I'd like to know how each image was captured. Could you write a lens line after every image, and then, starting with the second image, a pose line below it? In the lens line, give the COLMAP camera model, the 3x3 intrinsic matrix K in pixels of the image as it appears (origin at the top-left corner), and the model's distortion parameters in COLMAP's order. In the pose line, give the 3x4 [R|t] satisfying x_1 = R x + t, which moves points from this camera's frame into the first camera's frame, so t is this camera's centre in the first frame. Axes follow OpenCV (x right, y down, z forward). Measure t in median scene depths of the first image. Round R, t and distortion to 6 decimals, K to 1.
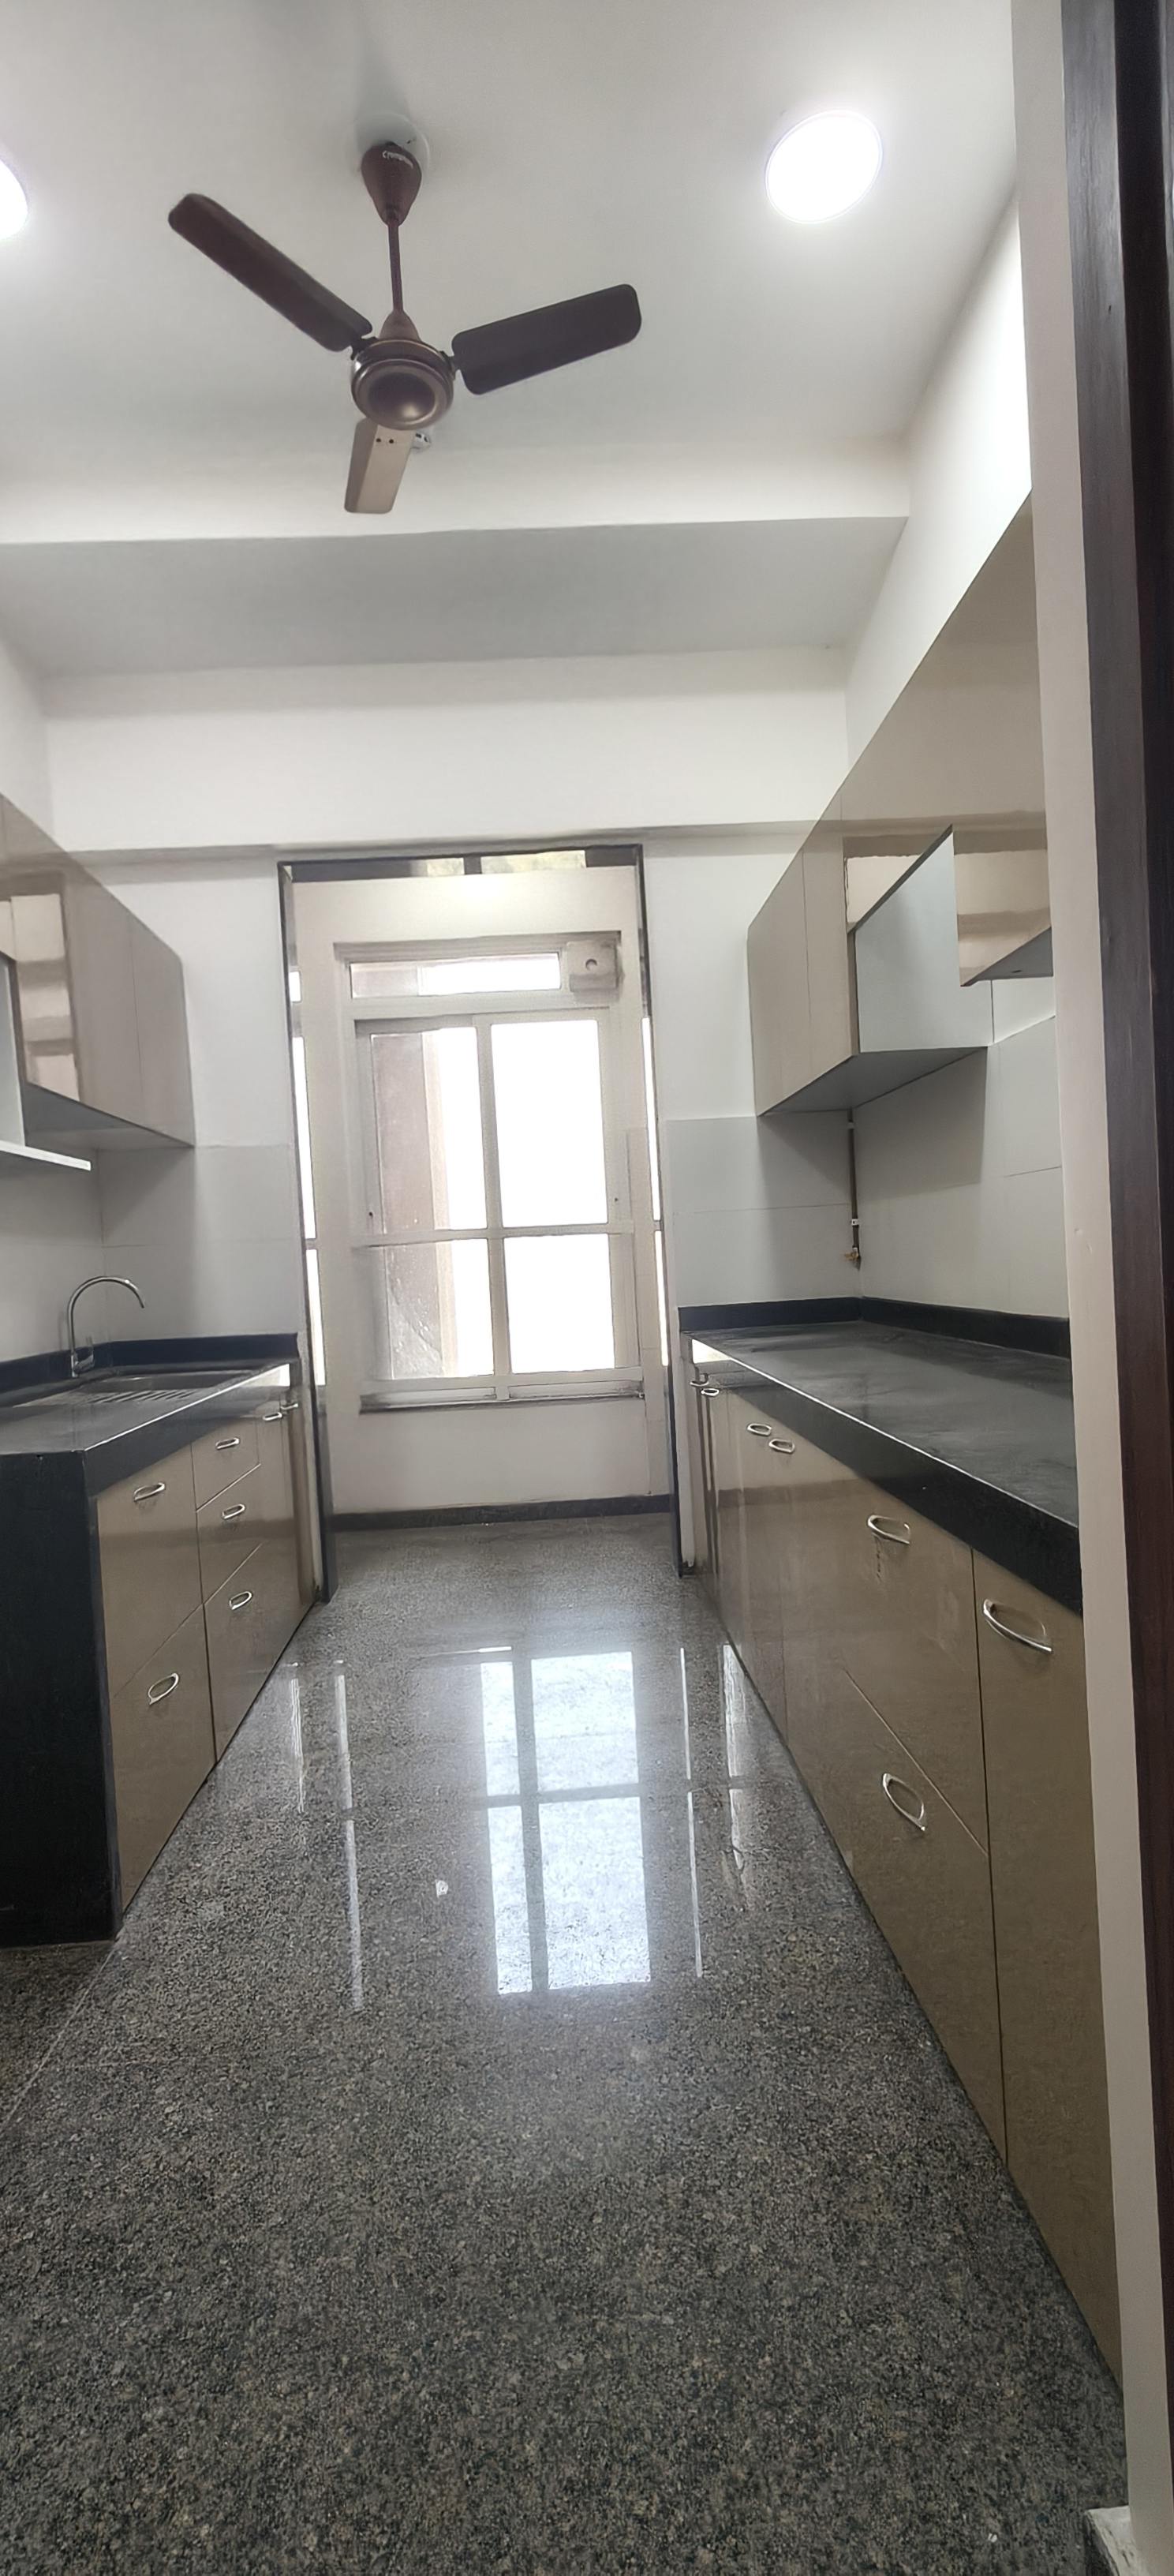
lens RADIAL K [[1160.7, 0, 583.3], [0, 1160.7, 1274.5], [0, 0, 1]] dist [-0.001284, 0.003266]
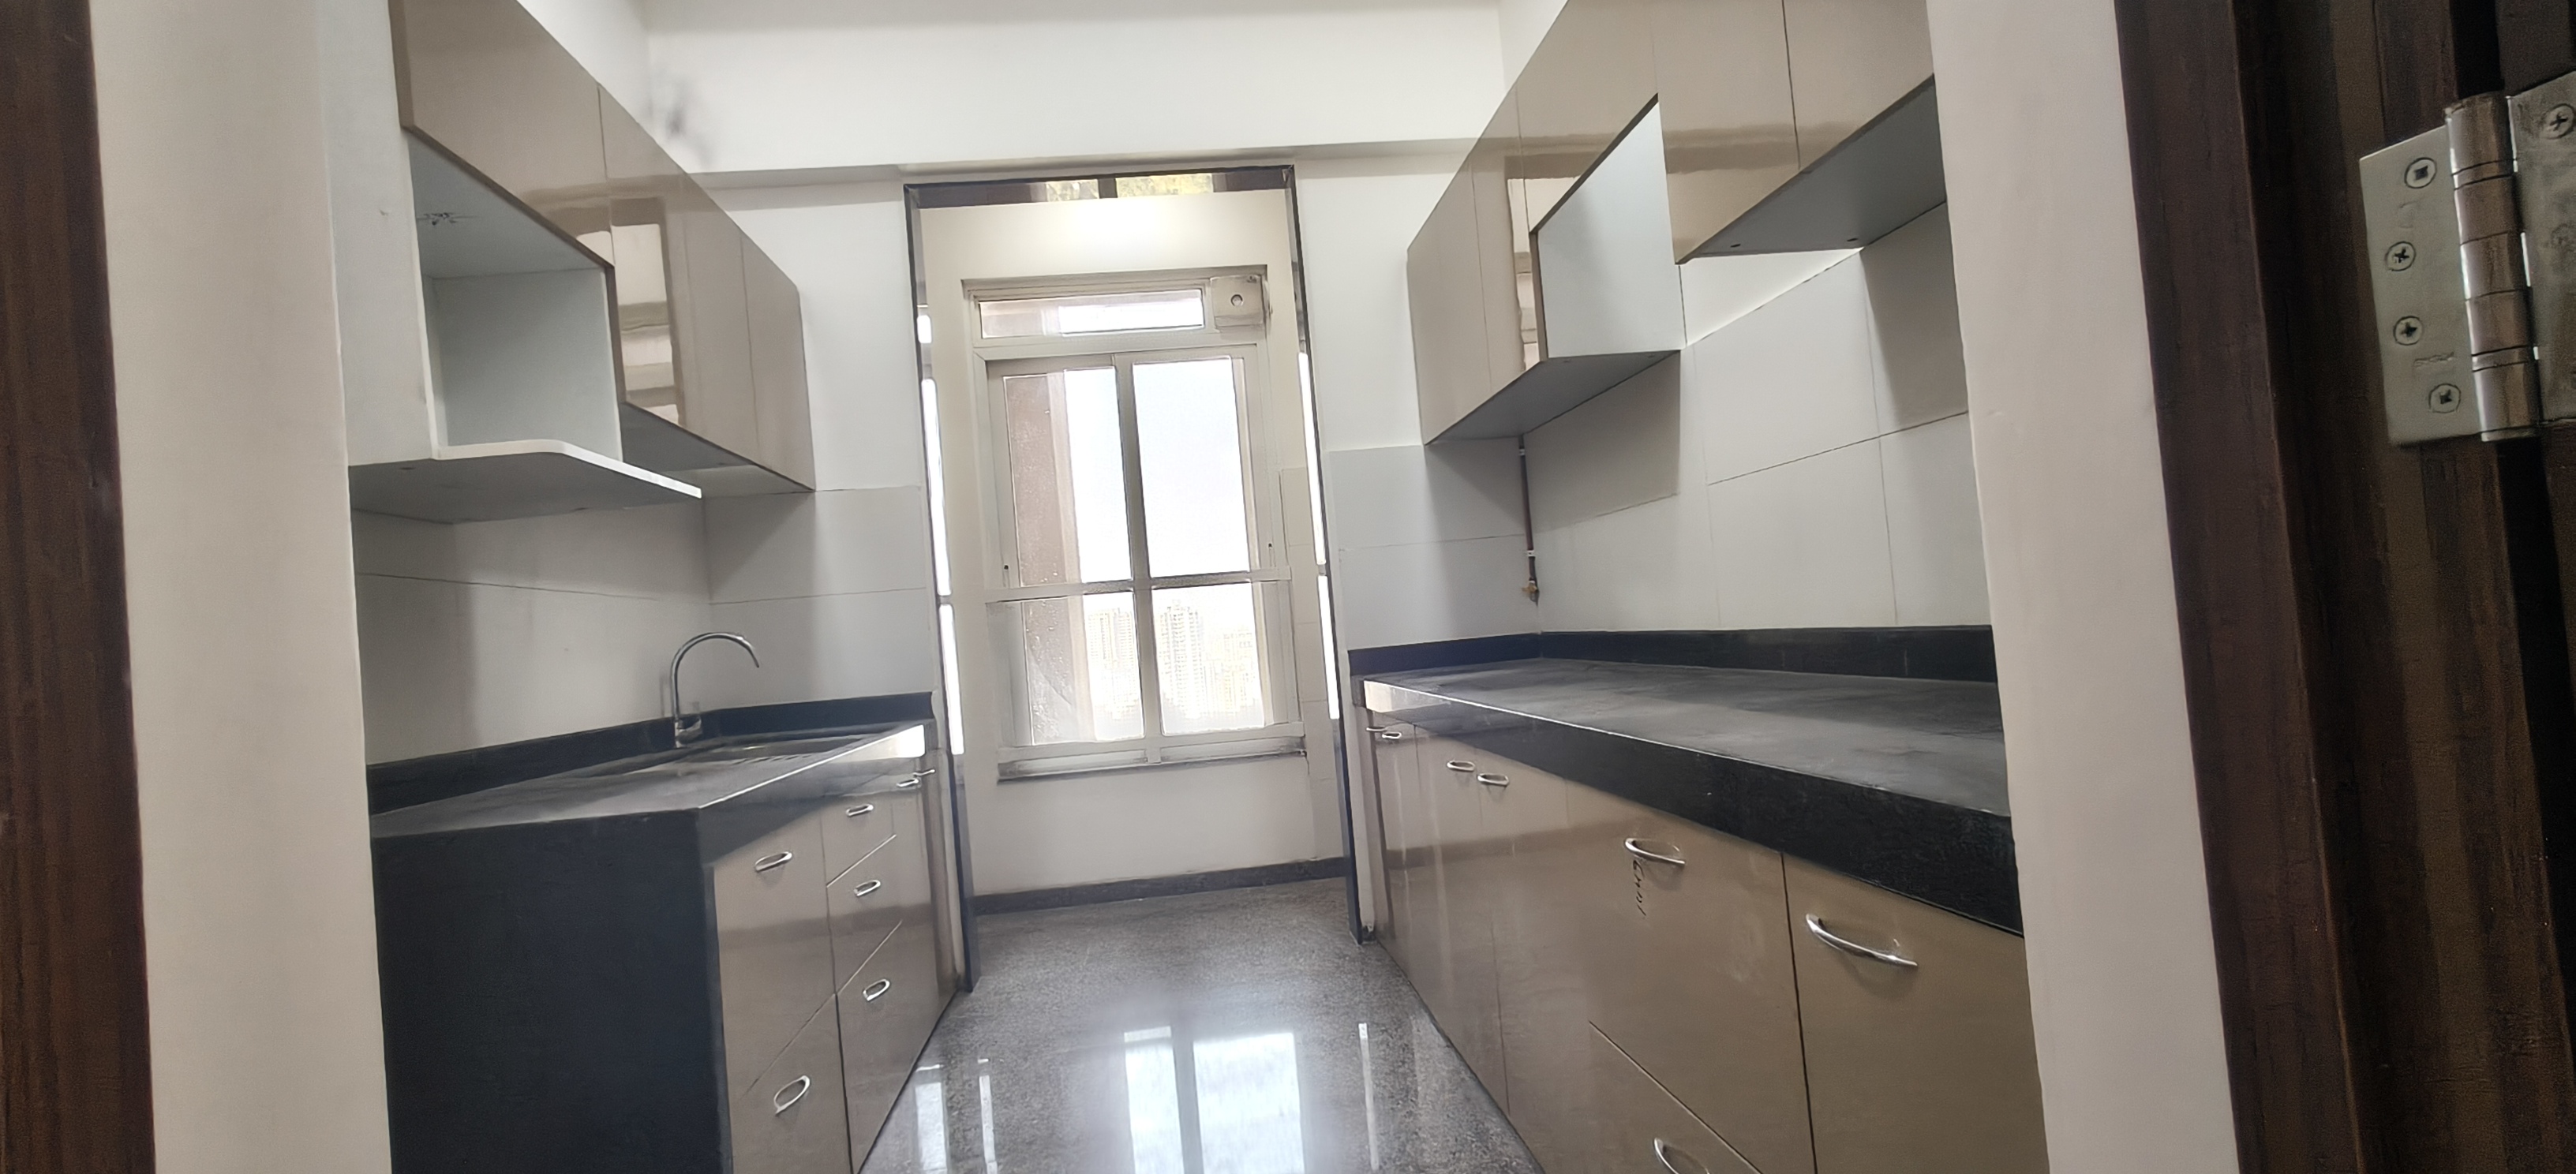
lens RADIAL K [[1191.9, 0, 1297.2], [0, 1191.9, 577.3], [0, 0, 1]] dist [0.000834, 0.001239]
pose [[0.997074, -0.027735, 0.071228, -0.045802], [0.031786, 0.997903, -0.056384, 0.041221], [-0.069514, 0.058483, 0.995865, 0.083850]]
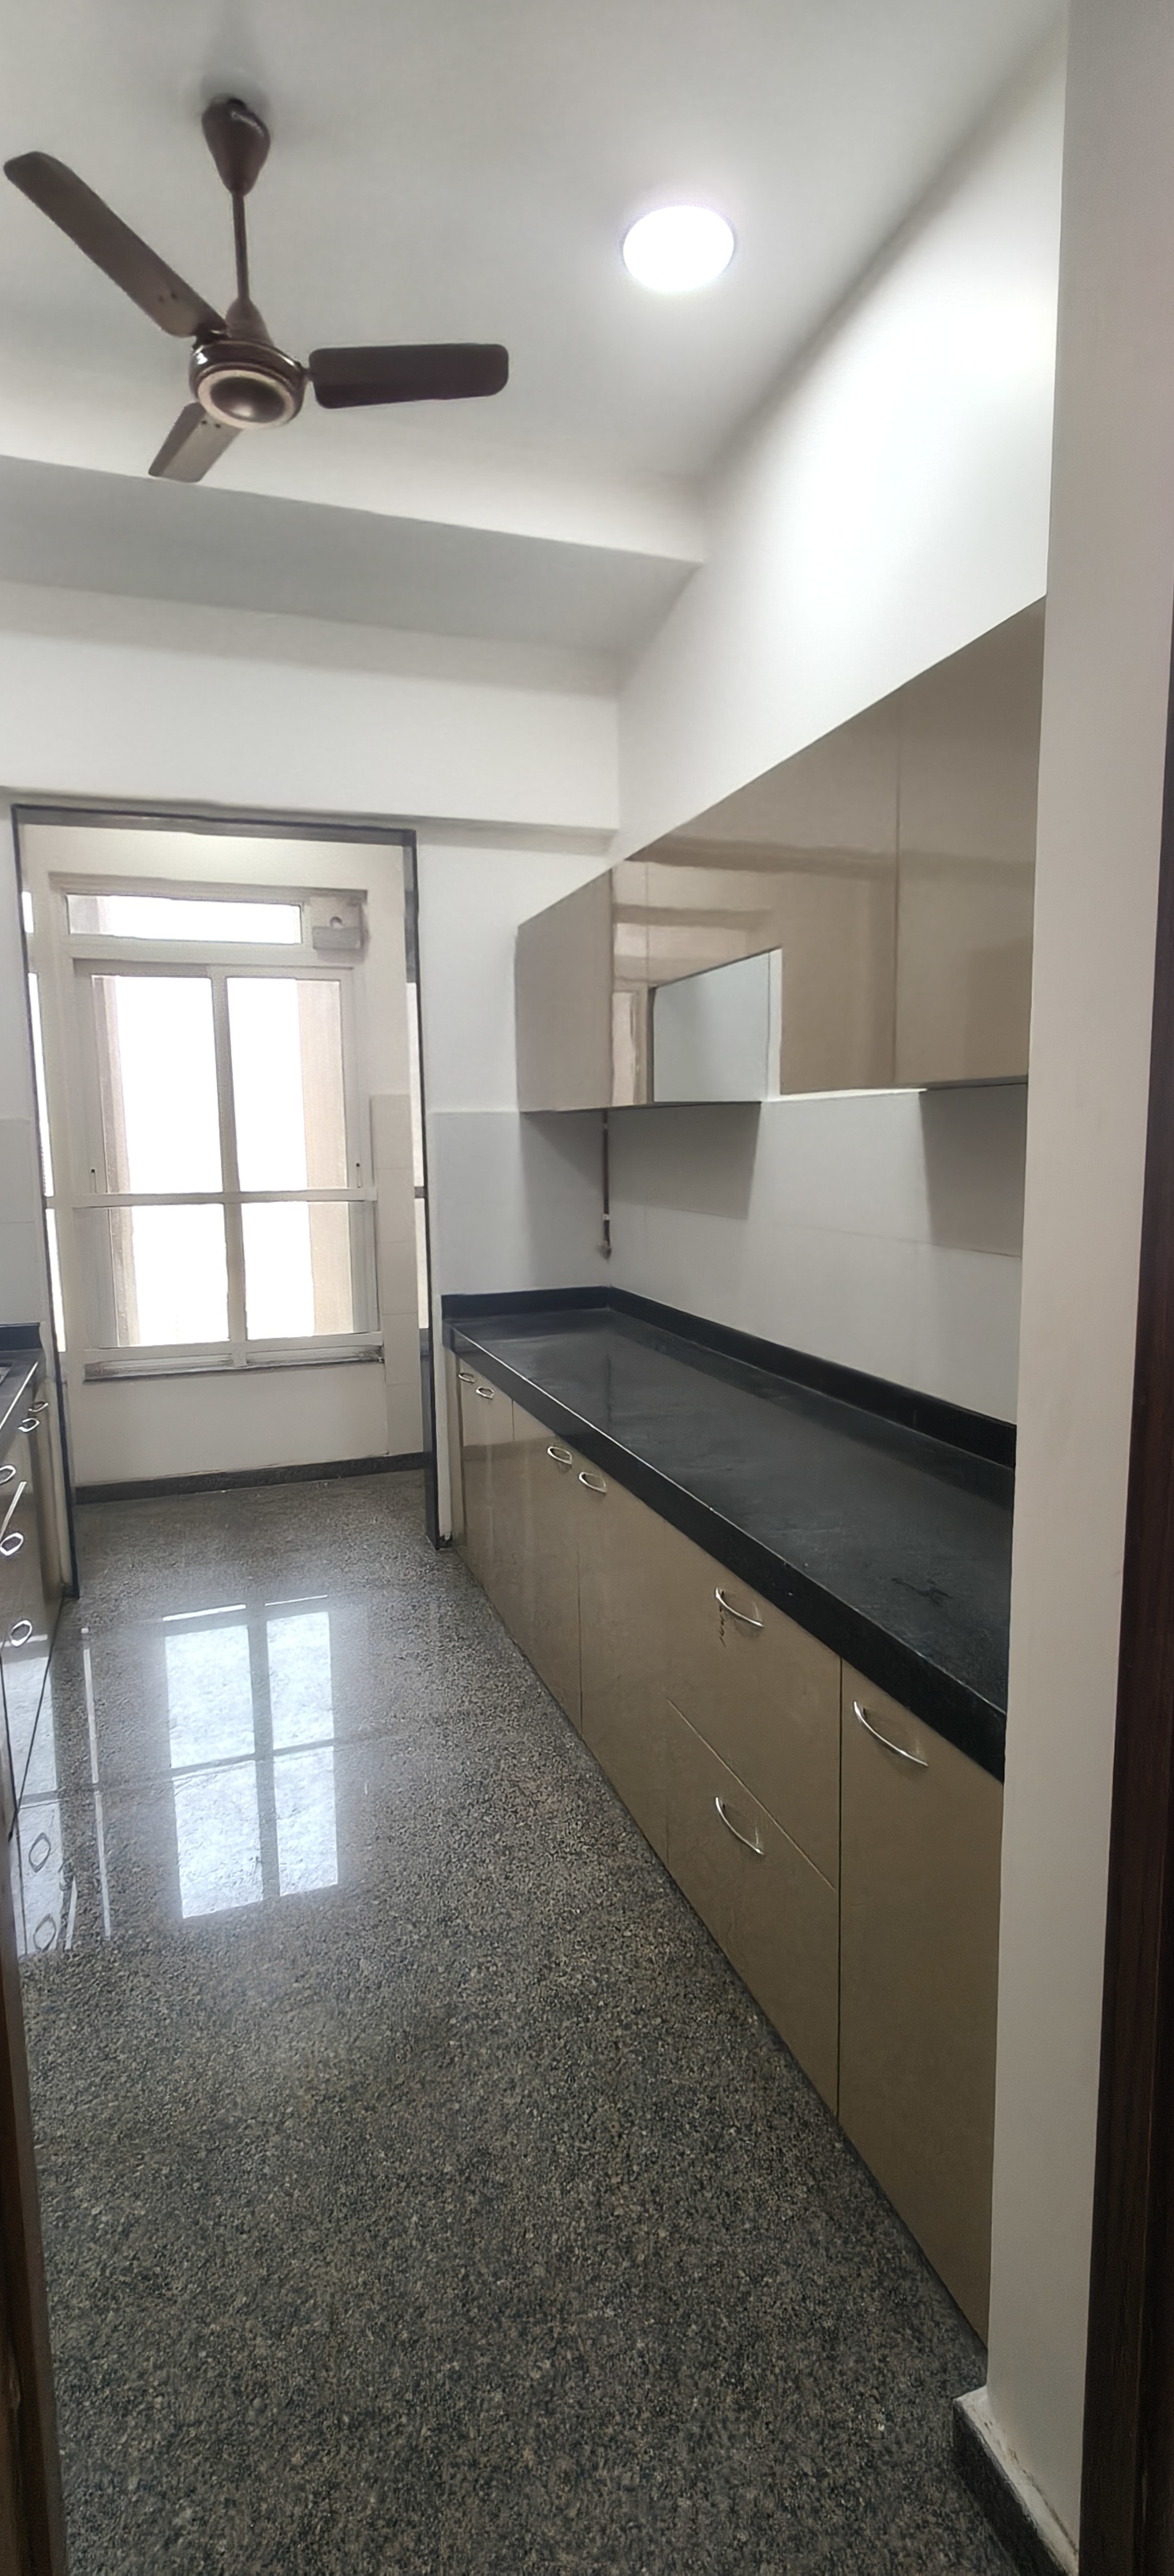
lens RADIAL K [[1147.5, 0, 584.0], [0, 1147.5, 1283.3], [0, 0, 1]] dist [0.002284, 0.001658]
pose [[0.958268, 0.005731, 0.285815, -0.161329], [-0.034236, 0.994904, 0.094837, -0.154740], [-0.283815, -0.100665, 0.953580, -0.020561]]
